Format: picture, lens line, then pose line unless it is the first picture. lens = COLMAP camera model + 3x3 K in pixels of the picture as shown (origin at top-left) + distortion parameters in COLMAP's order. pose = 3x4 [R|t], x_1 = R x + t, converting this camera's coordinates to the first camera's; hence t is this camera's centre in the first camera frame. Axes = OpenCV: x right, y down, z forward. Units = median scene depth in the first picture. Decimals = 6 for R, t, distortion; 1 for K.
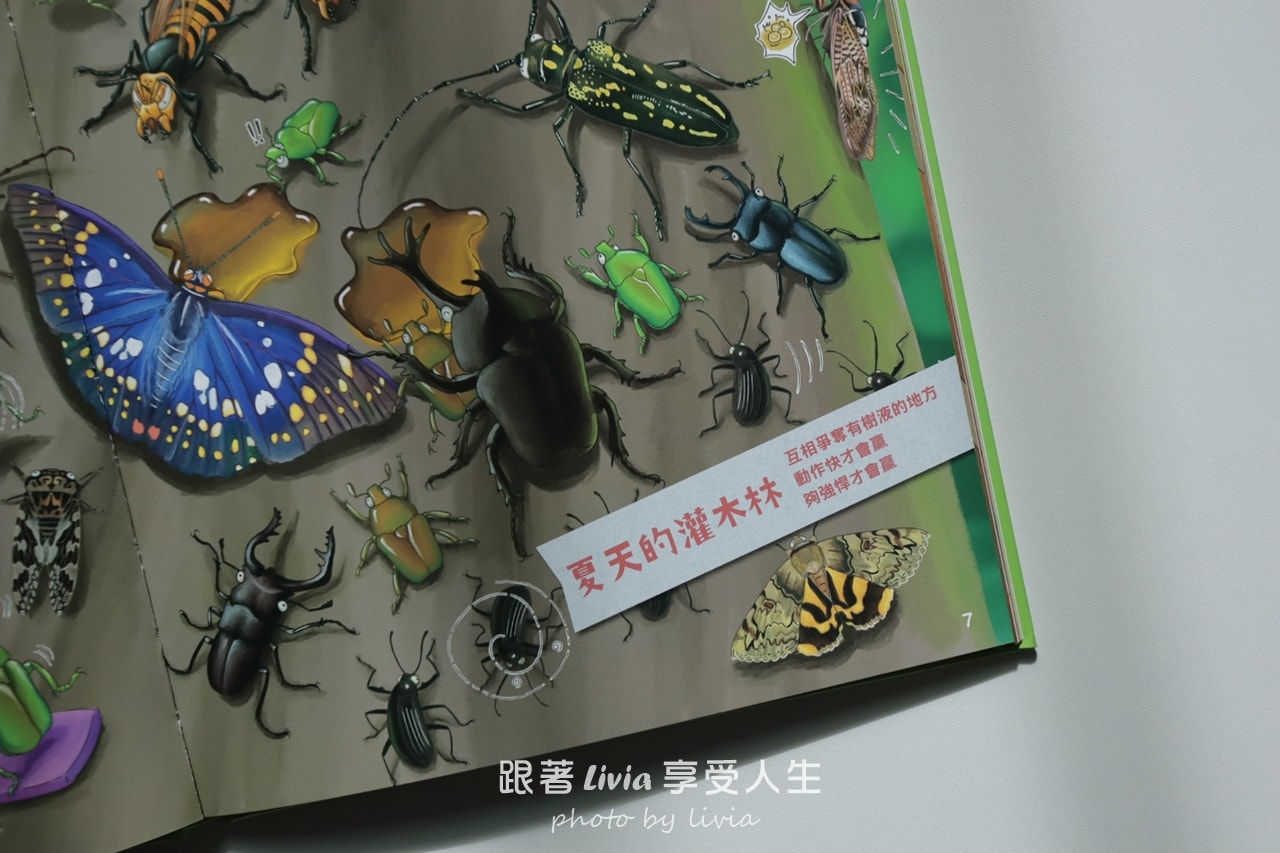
lens RADIAL K [[1492.0, 0, 640.0], [0, 1492.0, 426.5], [0, 0, 1]] dist [0.003824, 0.020439]
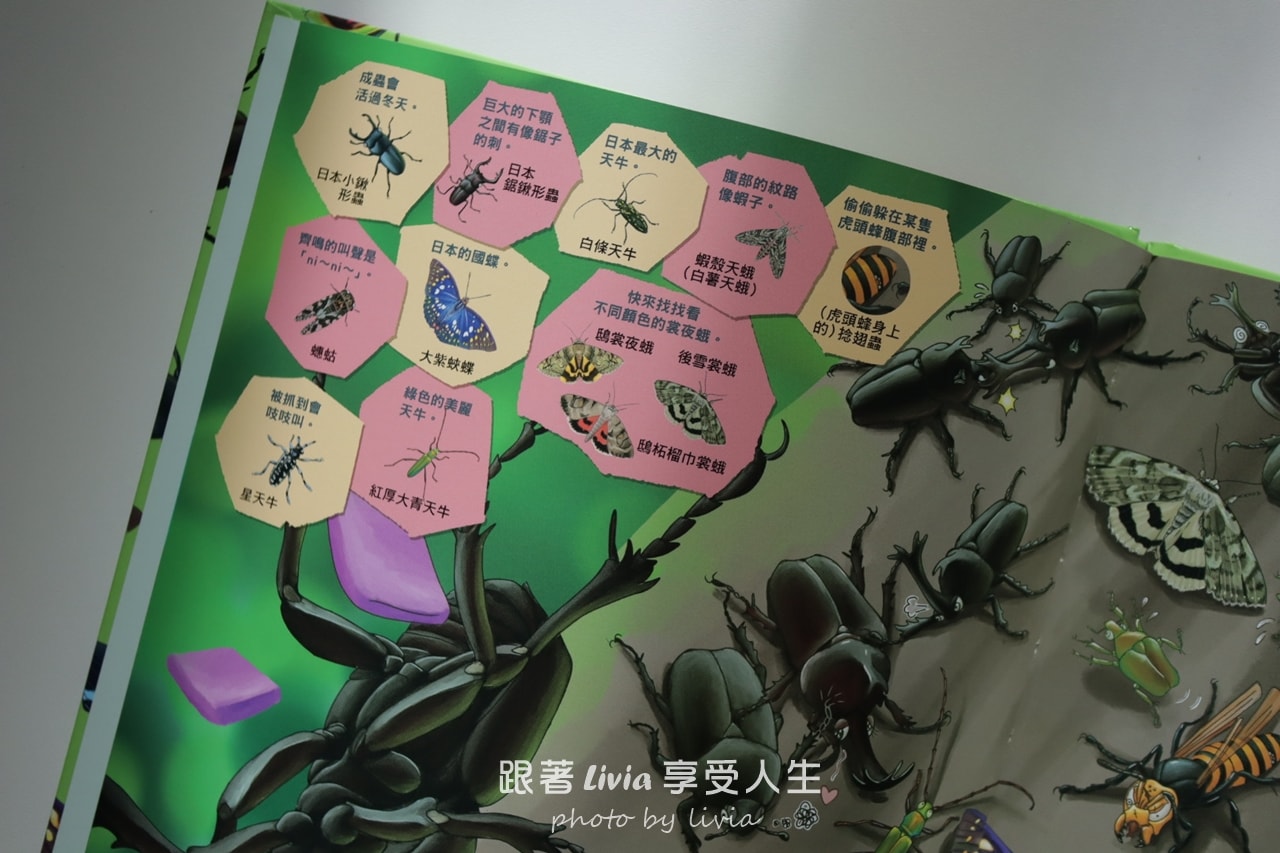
lens RADIAL K [[1492.0, 0, 640.0], [0, 1492.0, 426.5], [0, 0, 1]] dist [0.003824, 0.020439]
pose [[0.886042, 0.463605, -0.000406, -0.713658], [-0.463355, 0.885534, -0.033627, -0.246755], [-0.015230, 0.029983, 0.999434, 0.034169]]
